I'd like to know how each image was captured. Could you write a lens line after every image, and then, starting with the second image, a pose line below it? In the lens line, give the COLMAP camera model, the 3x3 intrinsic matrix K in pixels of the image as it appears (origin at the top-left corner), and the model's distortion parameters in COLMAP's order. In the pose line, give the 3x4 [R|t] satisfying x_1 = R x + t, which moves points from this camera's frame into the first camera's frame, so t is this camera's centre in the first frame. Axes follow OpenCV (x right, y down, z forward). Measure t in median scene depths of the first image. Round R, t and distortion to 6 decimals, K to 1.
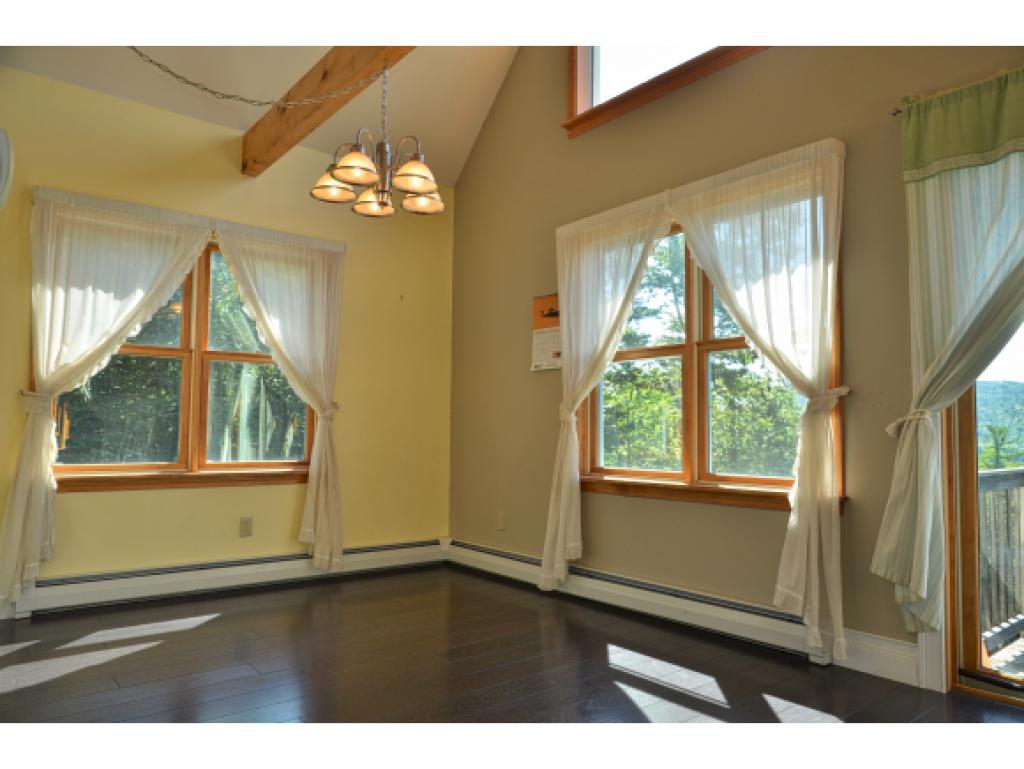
lens RADIAL K [[708.4, 0, 513.3], [0, 708.4, 386.8], [0, 0, 1]] dist [-0.014064, 0.009468]
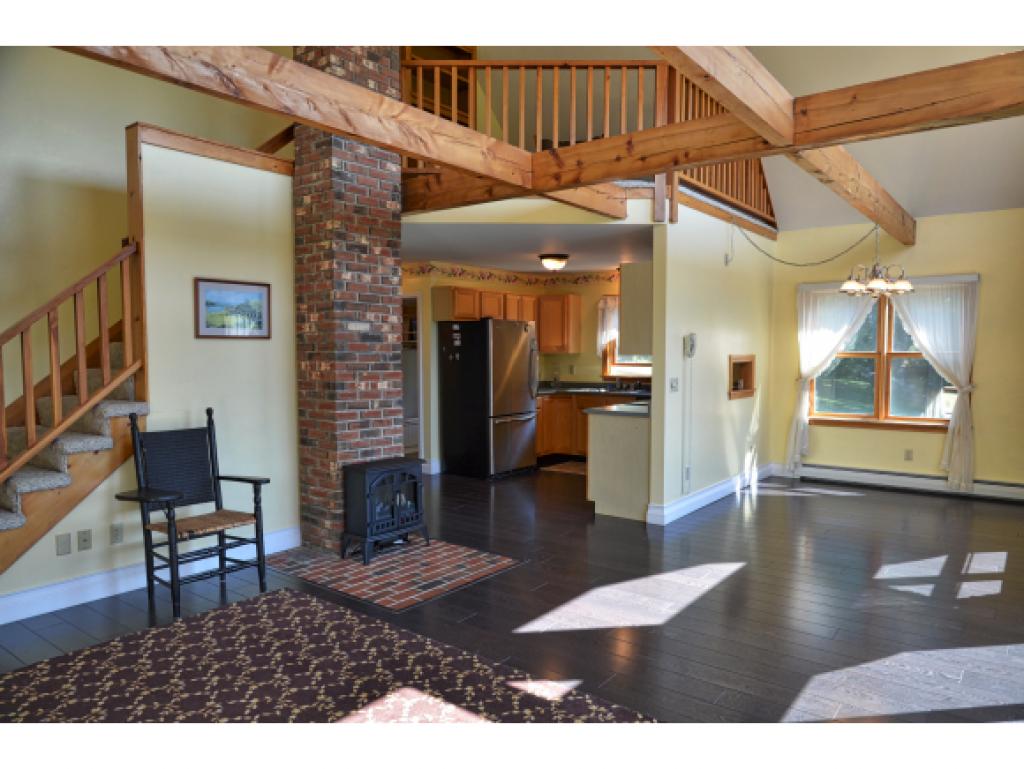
lens RADIAL K [[708.4, 0, 512.2], [0, 708.4, 387.1], [0, 0, 1]] dist [-0.014064, 0.009468]
pose [[0.229402, 0.044707, -0.972304, 1.061148], [0.069761, 0.995620, 0.062238, -0.140933], [0.970828, -0.082107, 0.225279, -0.313716]]
